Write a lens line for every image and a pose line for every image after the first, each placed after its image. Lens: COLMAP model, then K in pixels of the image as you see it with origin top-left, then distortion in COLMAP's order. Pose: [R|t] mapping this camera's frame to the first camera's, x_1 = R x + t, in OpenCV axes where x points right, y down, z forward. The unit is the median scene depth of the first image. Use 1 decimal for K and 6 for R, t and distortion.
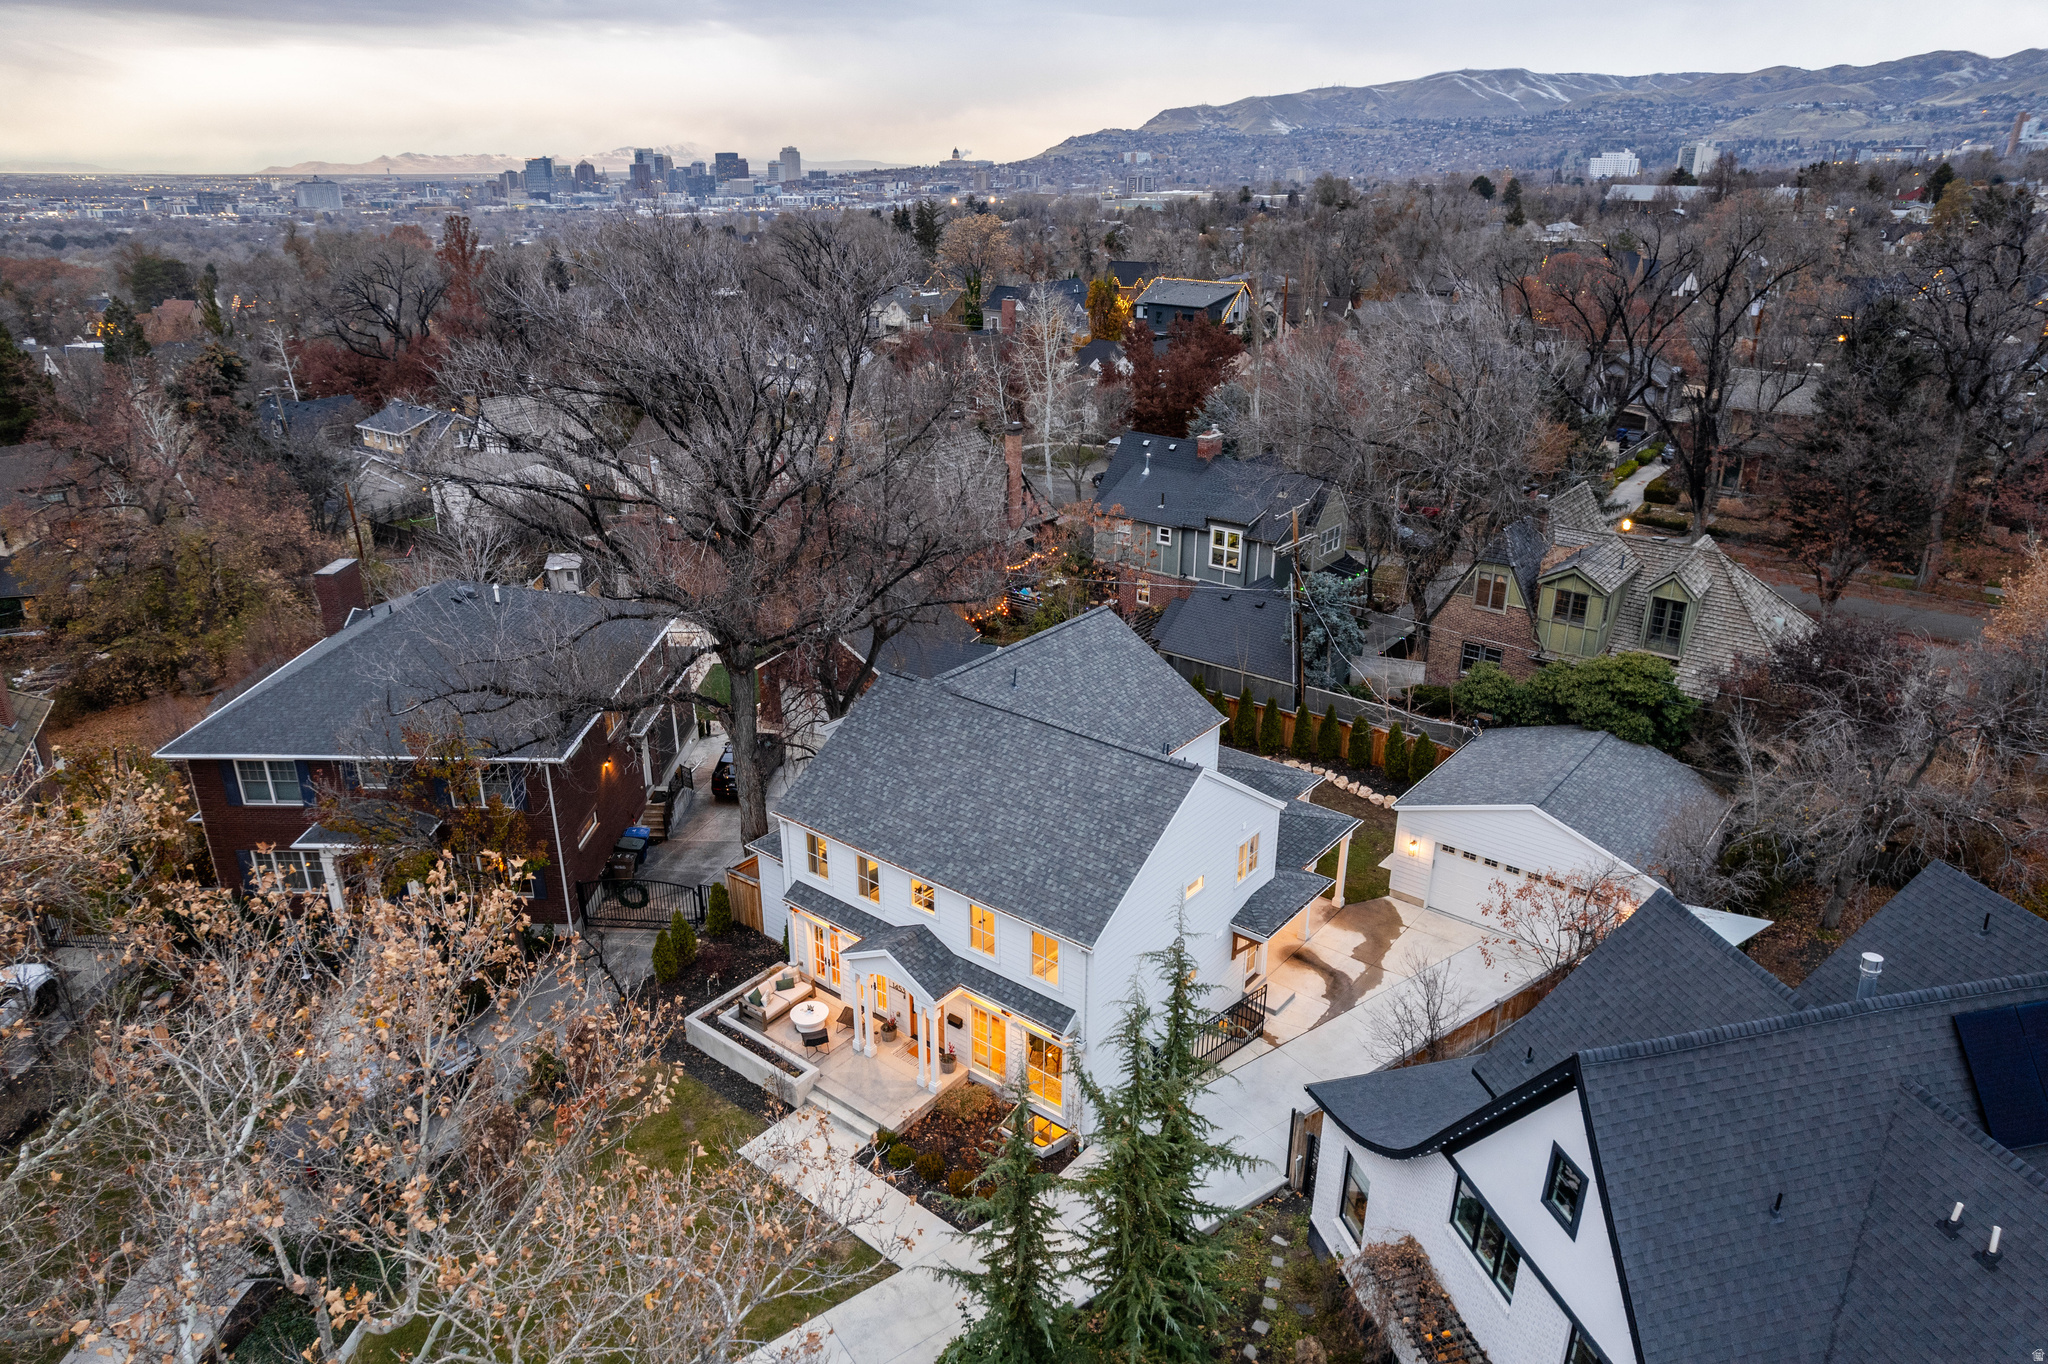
lens RADIAL K [[1302.1, 0, 1022.9], [0, 1302.1, 686.1], [0, 0, 1]] dist [-0.066423, 0.056091]
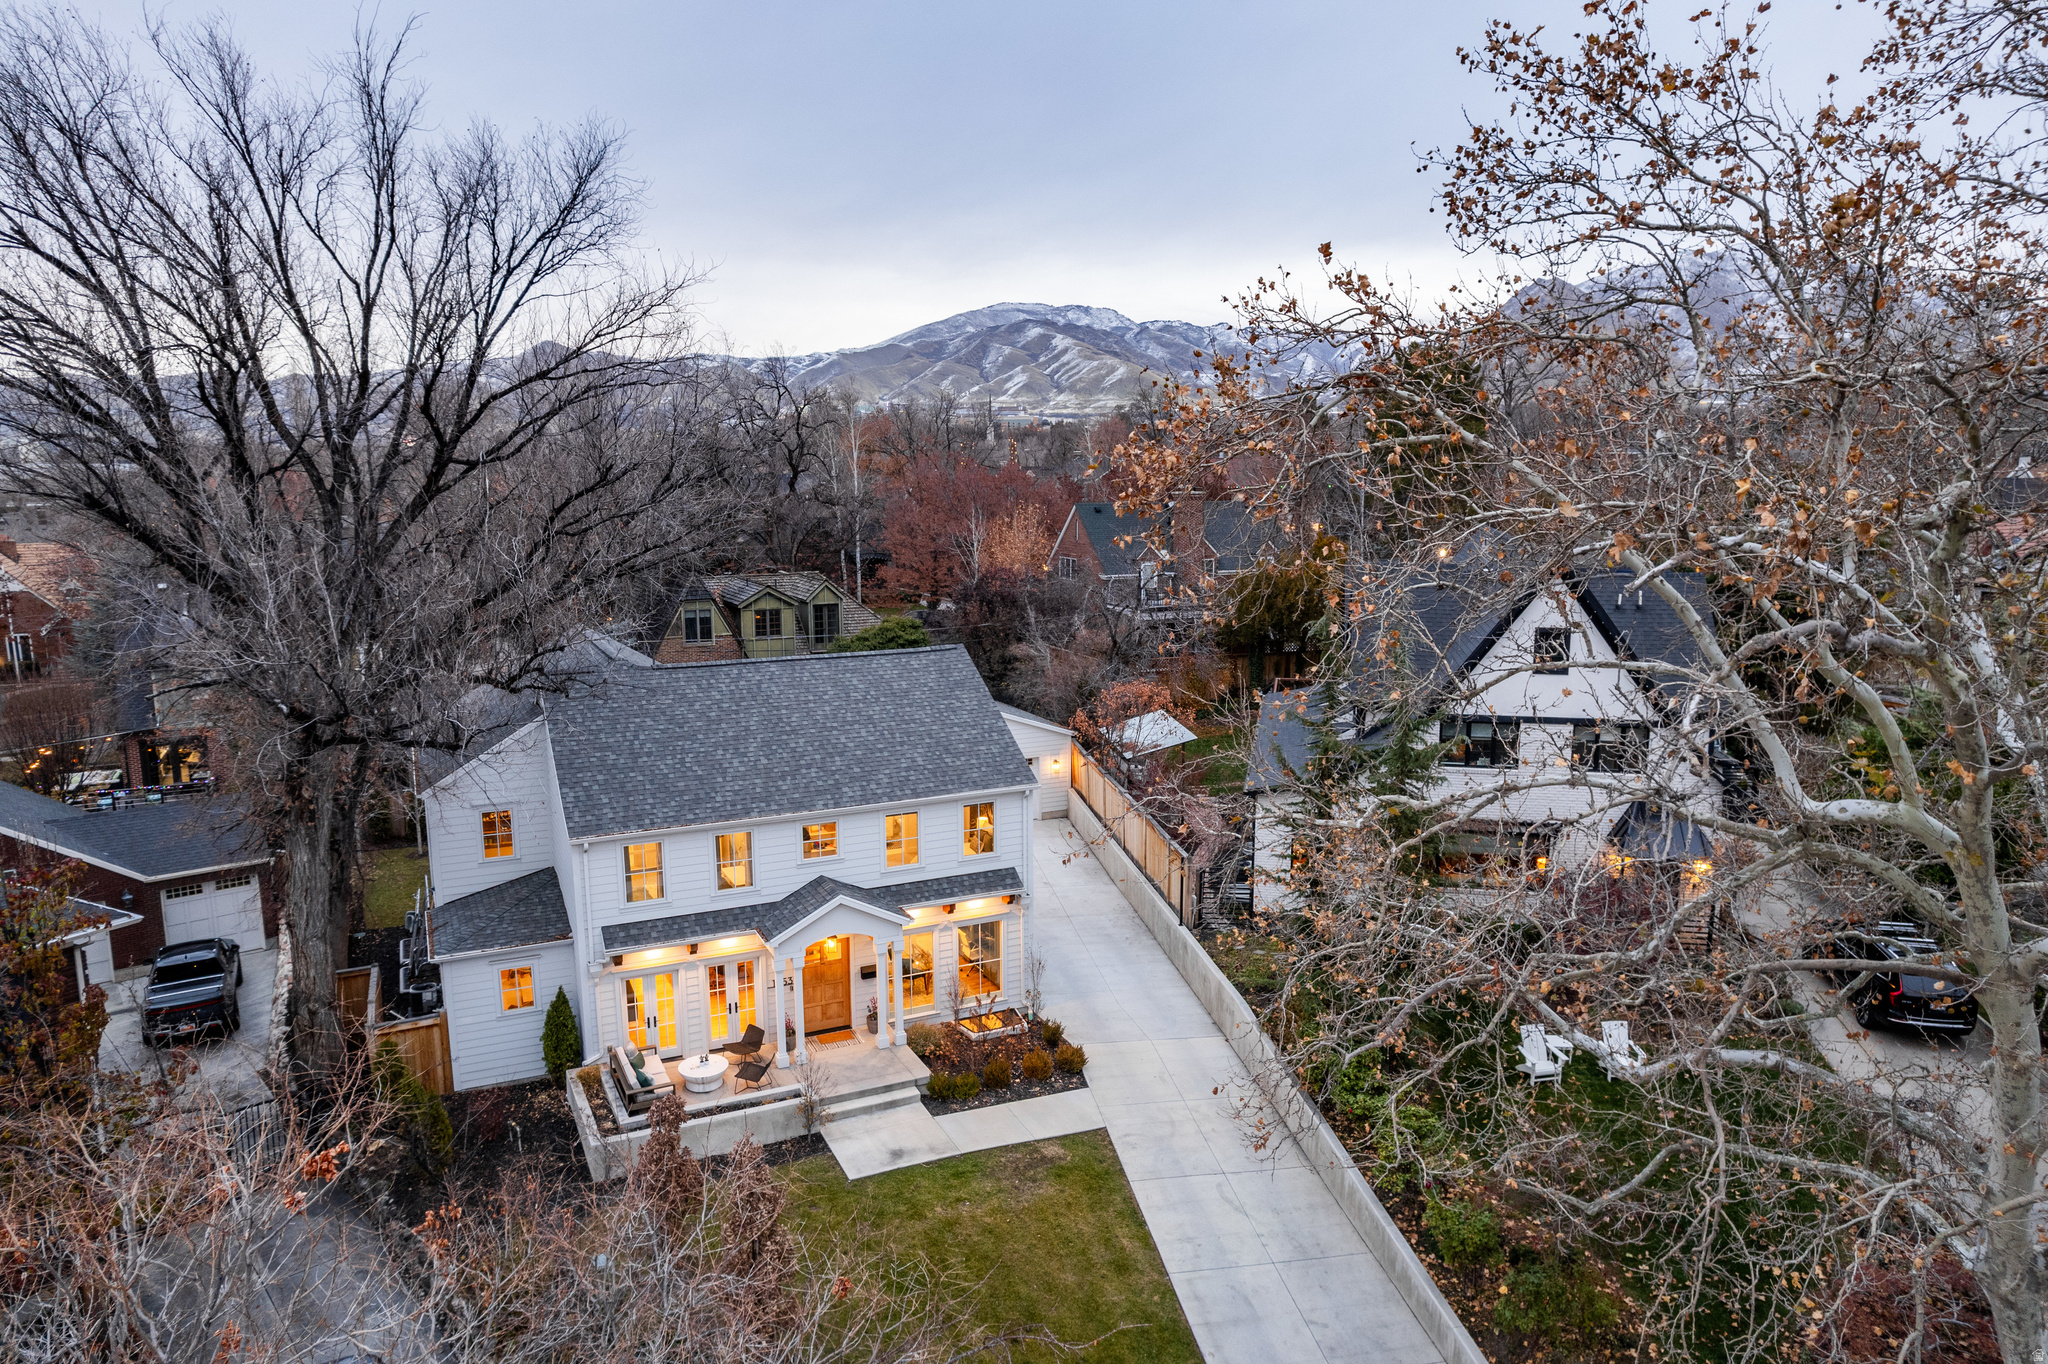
lens RADIAL K [[1302.1, 0, 1026.7], [0, 1302.1, 678.3], [0, 0, 1]] dist [-0.066423, 0.056091]
pose [[0.432713, -0.148417, 0.889231, -0.551187], [0.342341, 0.939525, -0.009778, 0.080935], [-0.834003, 0.308652, 0.457354, 0.308677]]
